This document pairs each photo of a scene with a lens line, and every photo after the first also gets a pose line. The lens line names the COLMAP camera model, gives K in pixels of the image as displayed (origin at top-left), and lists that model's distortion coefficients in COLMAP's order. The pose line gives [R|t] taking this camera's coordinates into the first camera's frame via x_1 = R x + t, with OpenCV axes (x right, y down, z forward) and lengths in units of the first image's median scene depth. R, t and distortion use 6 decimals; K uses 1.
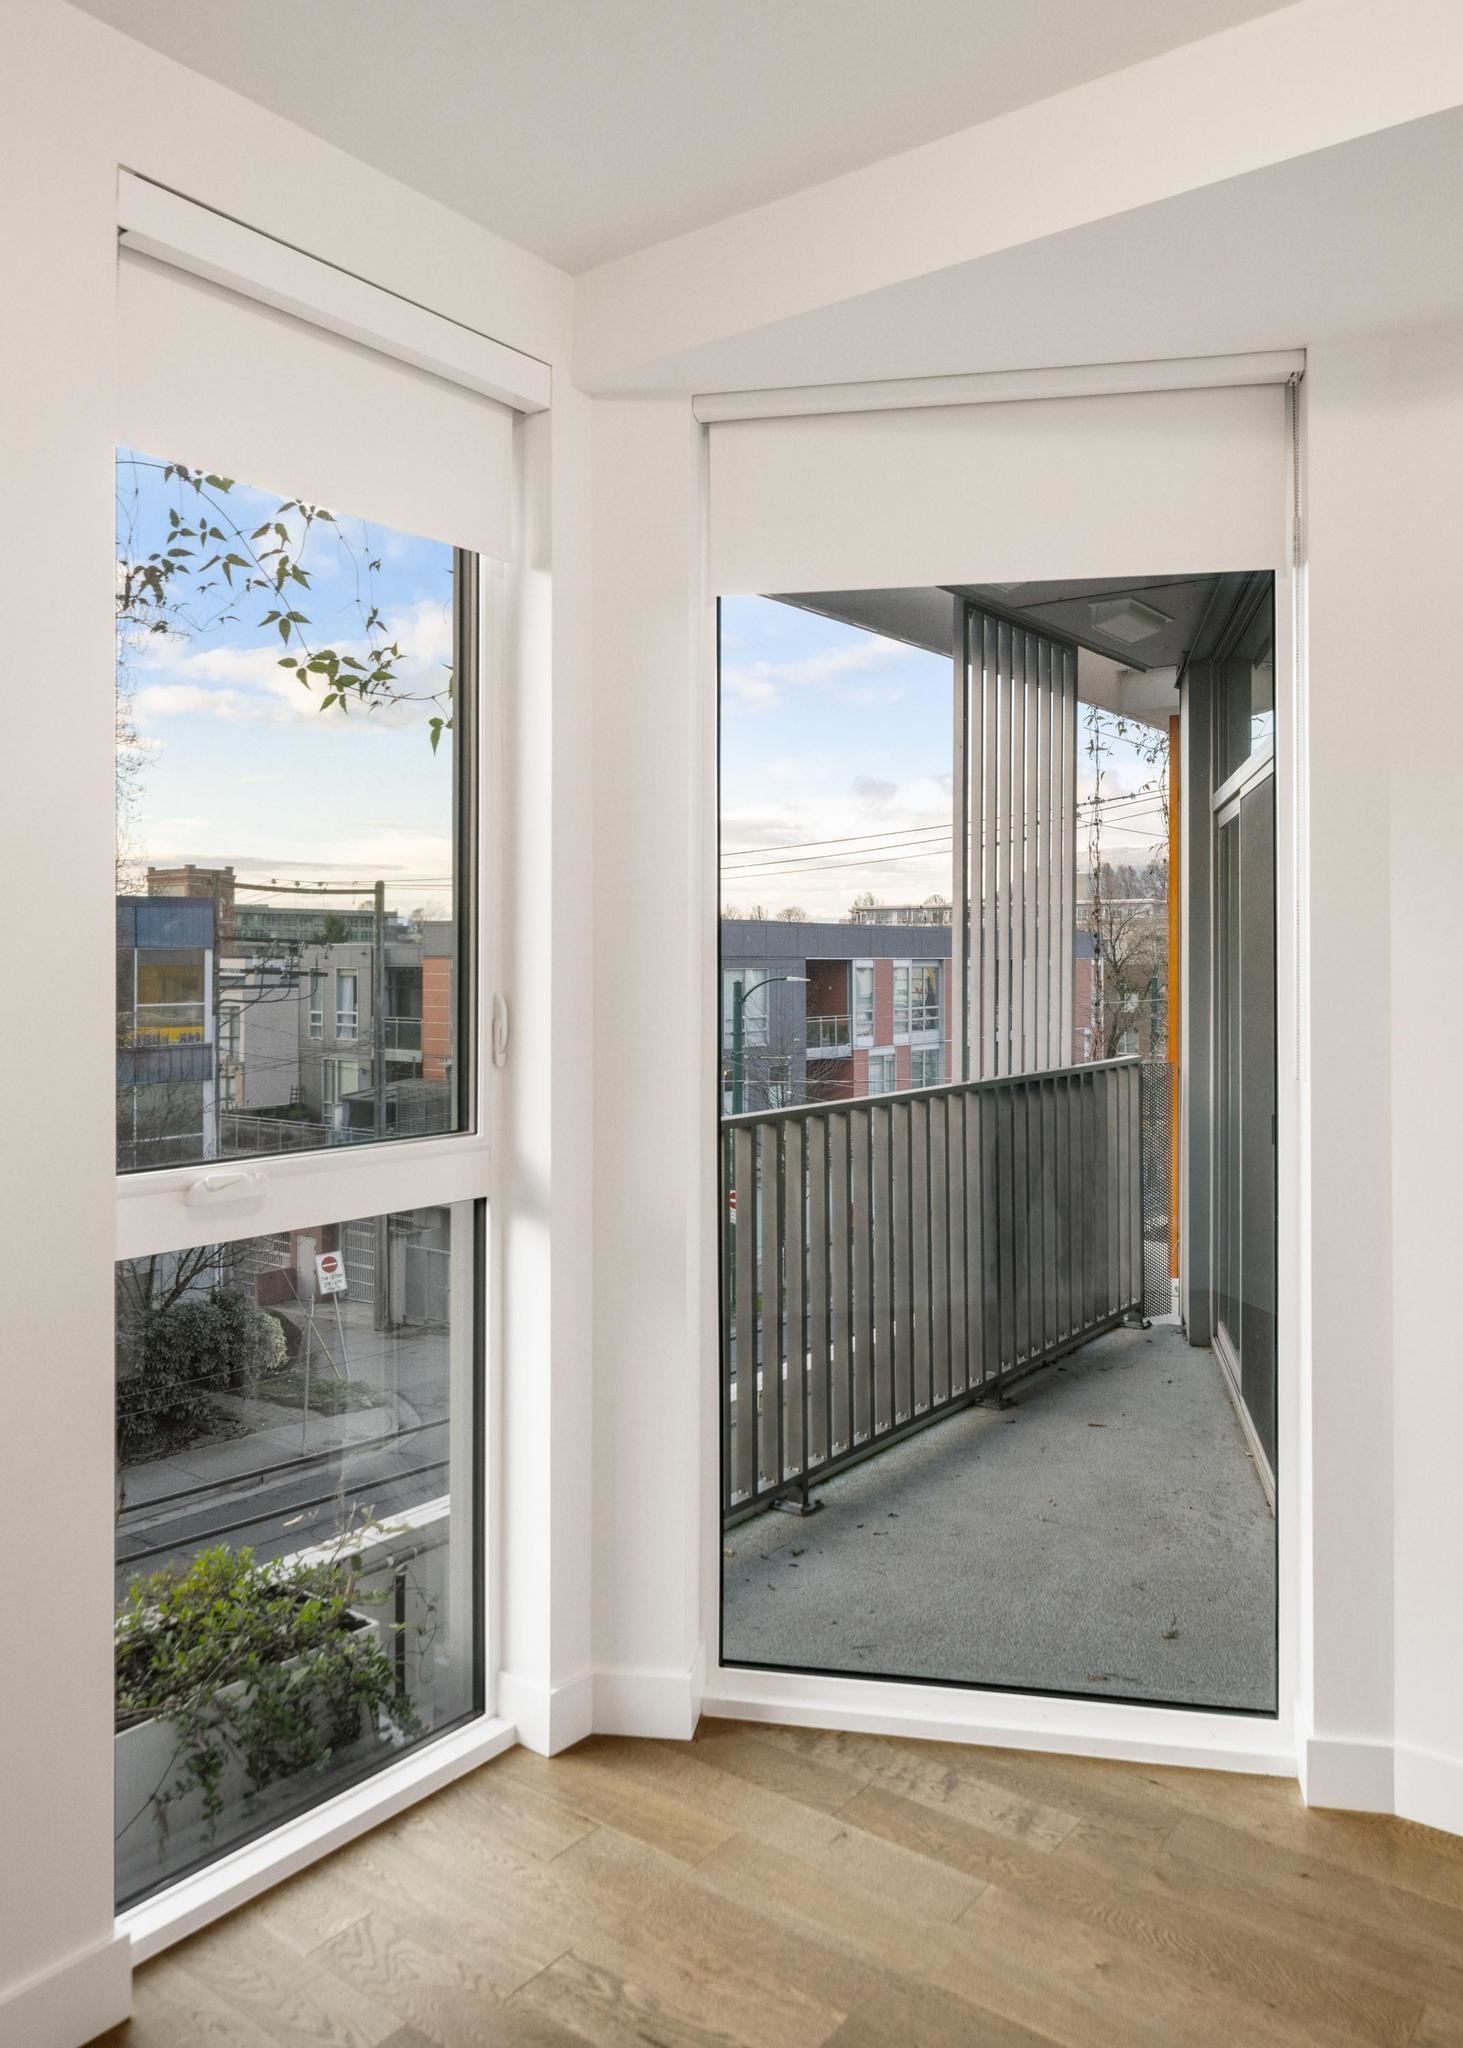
lens RADIAL K [[1469.0, 0, 734.0], [0, 1469.0, 950.4], [0, 0, 1]] dist [0.005464, -0.006911]
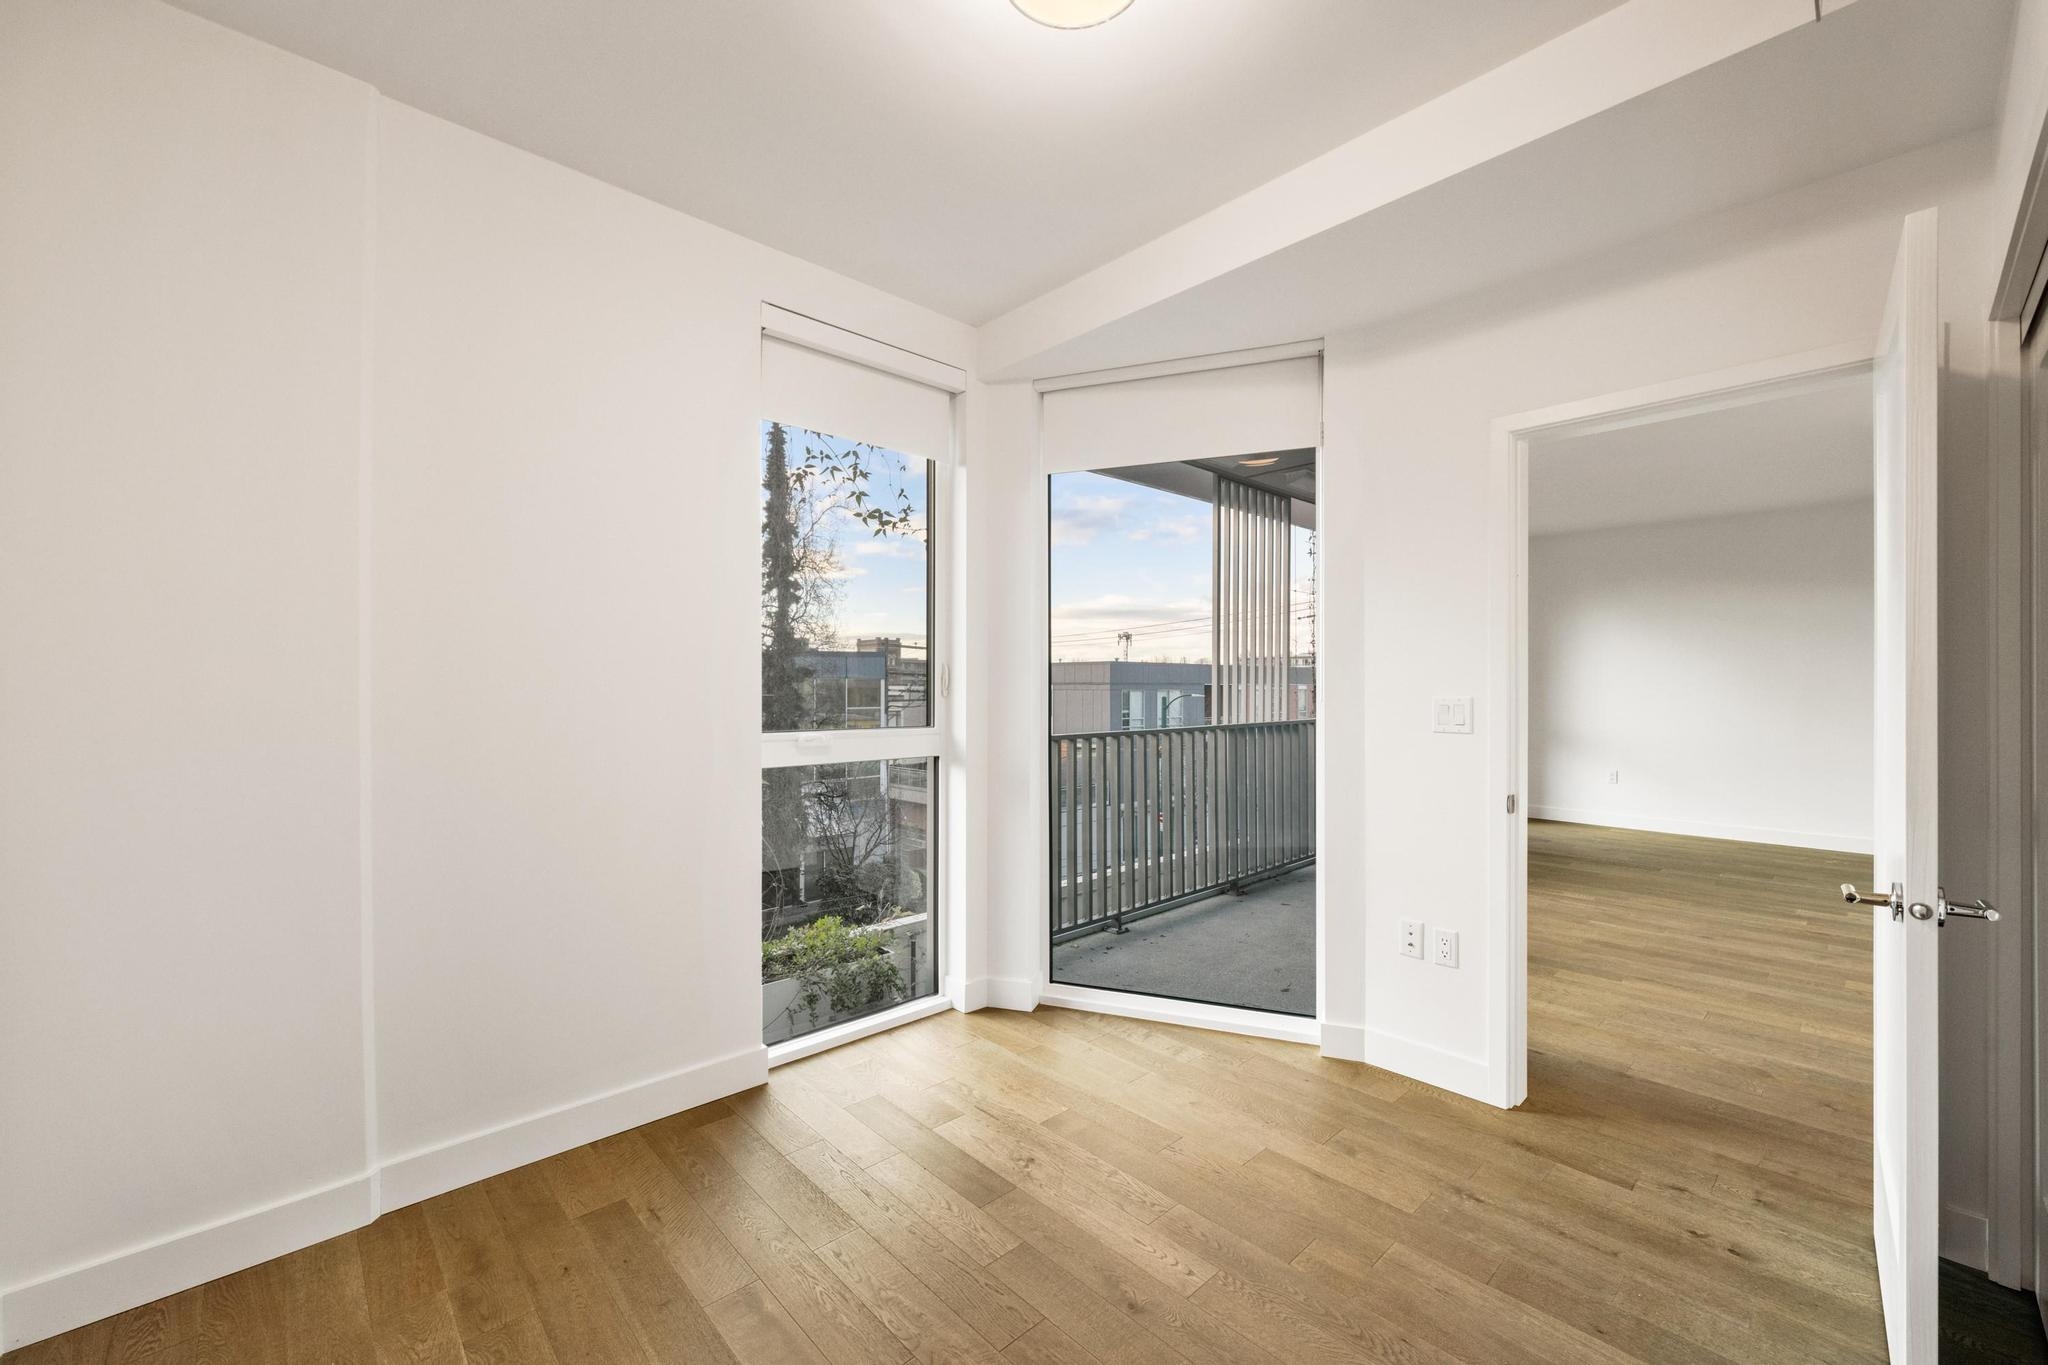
lens RADIAL K [[818.6, 0, 1033.5], [0, 818.6, 687.9], [0, 0, 1]] dist [0.000446, -0.000034]
pose [[0.985451, -0.001410, -0.169956, 0.177095], [0.002244, 0.999986, 0.004710, 0.061813], [0.169947, -0.005023, 0.985440, -0.168498]]
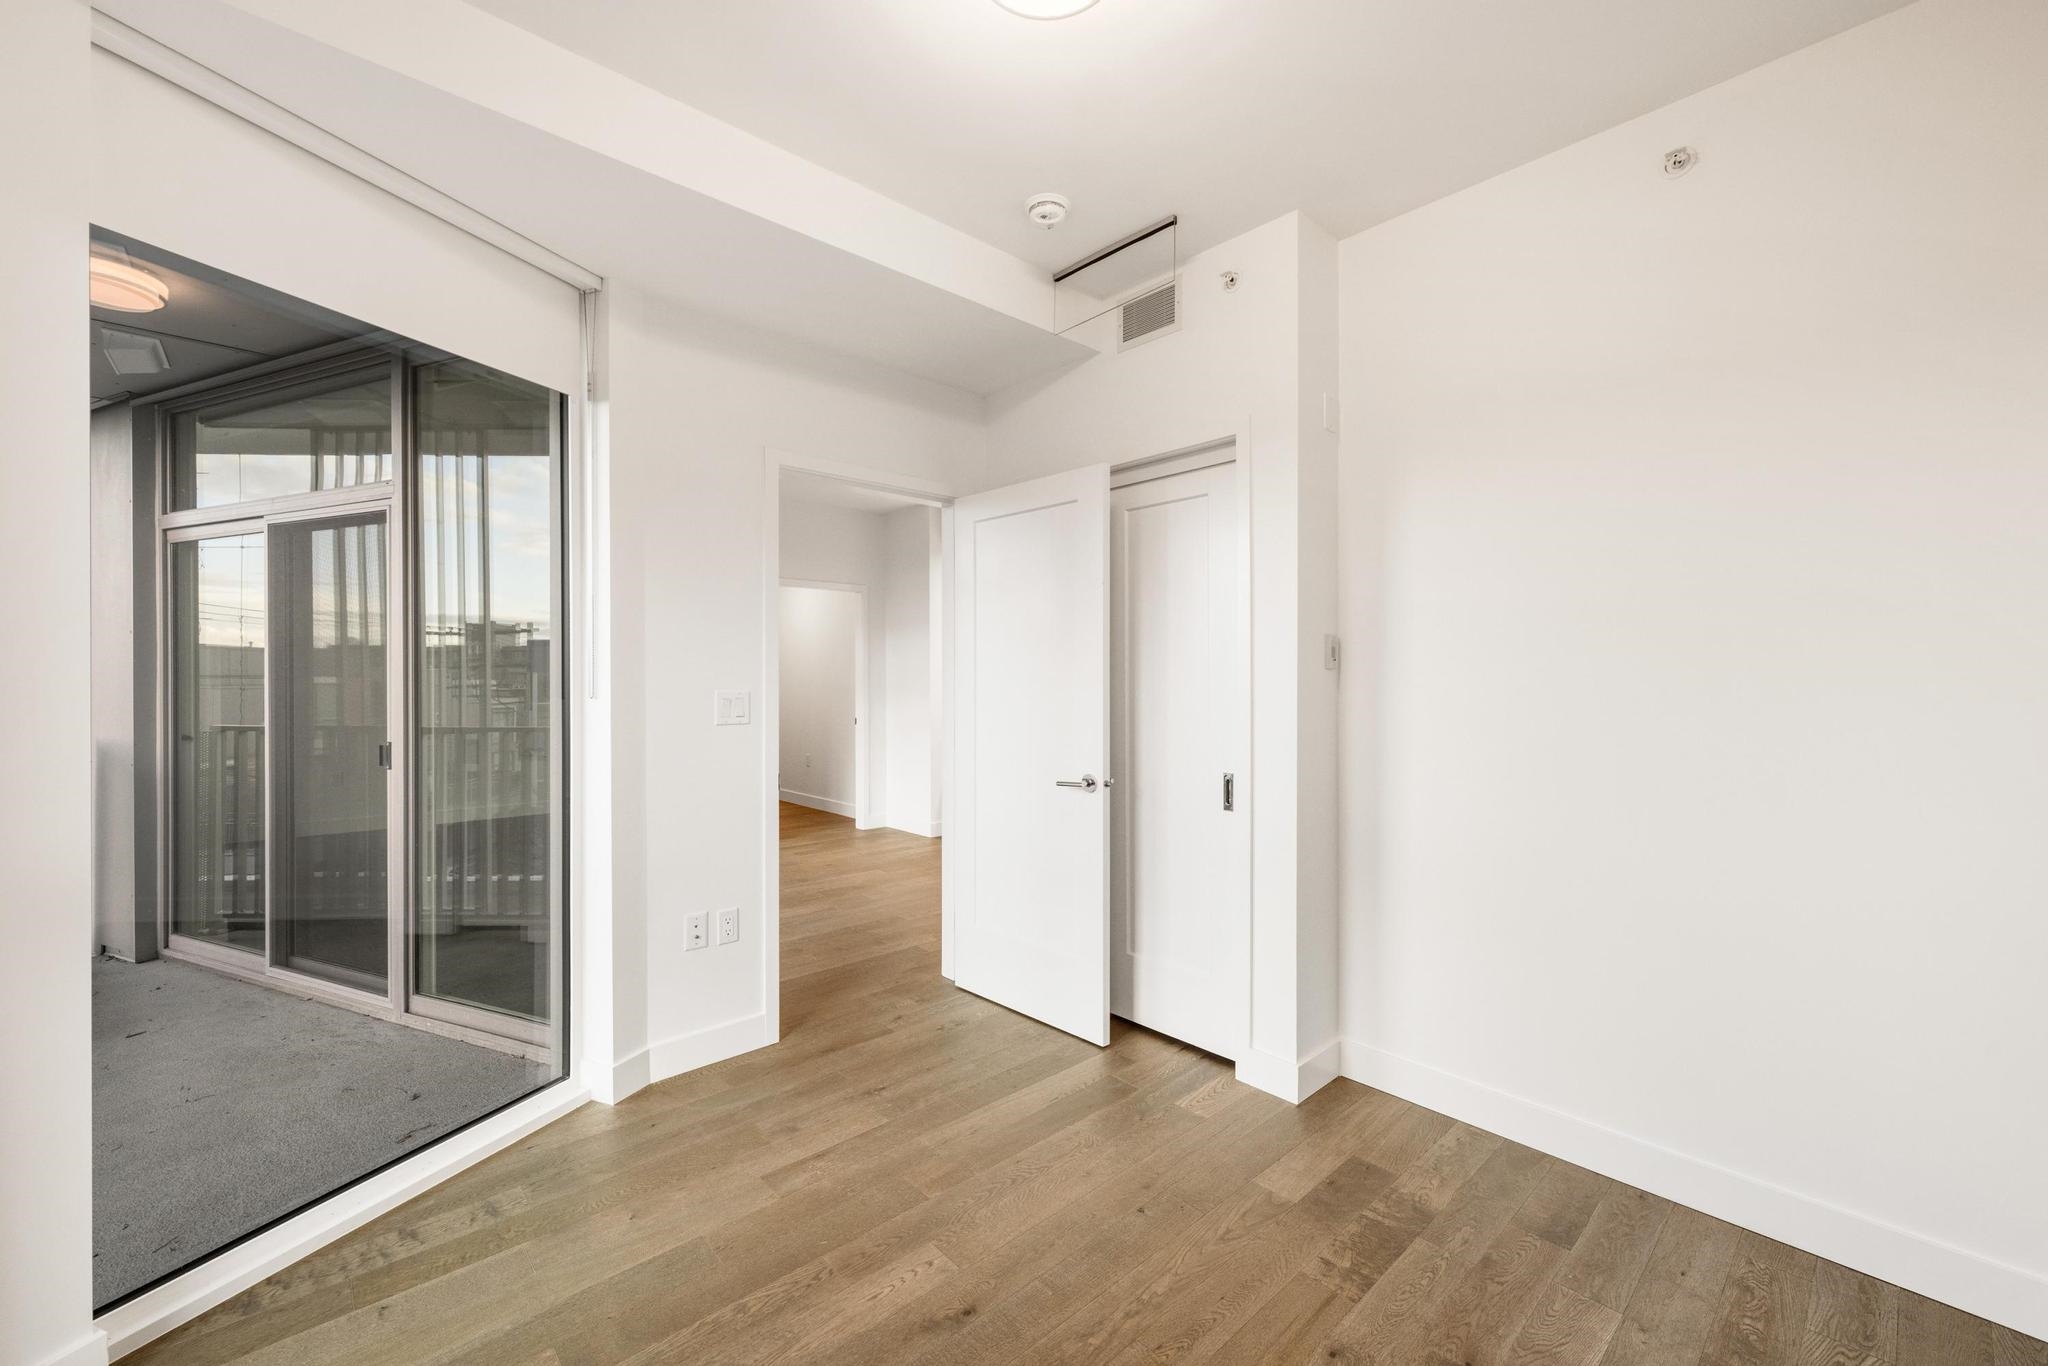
lens RADIAL K [[818.6, 0, 1031.0], [0, 818.6, 686.4], [0, 0, 1]] dist [0.000446, -0.000034]
pose [[0.186615, -0.011282, 0.982368, -0.447869], [-0.001794, 0.999928, 0.011825, 0.059412], [-0.982431, -0.003969, 0.186582, 0.300132]]
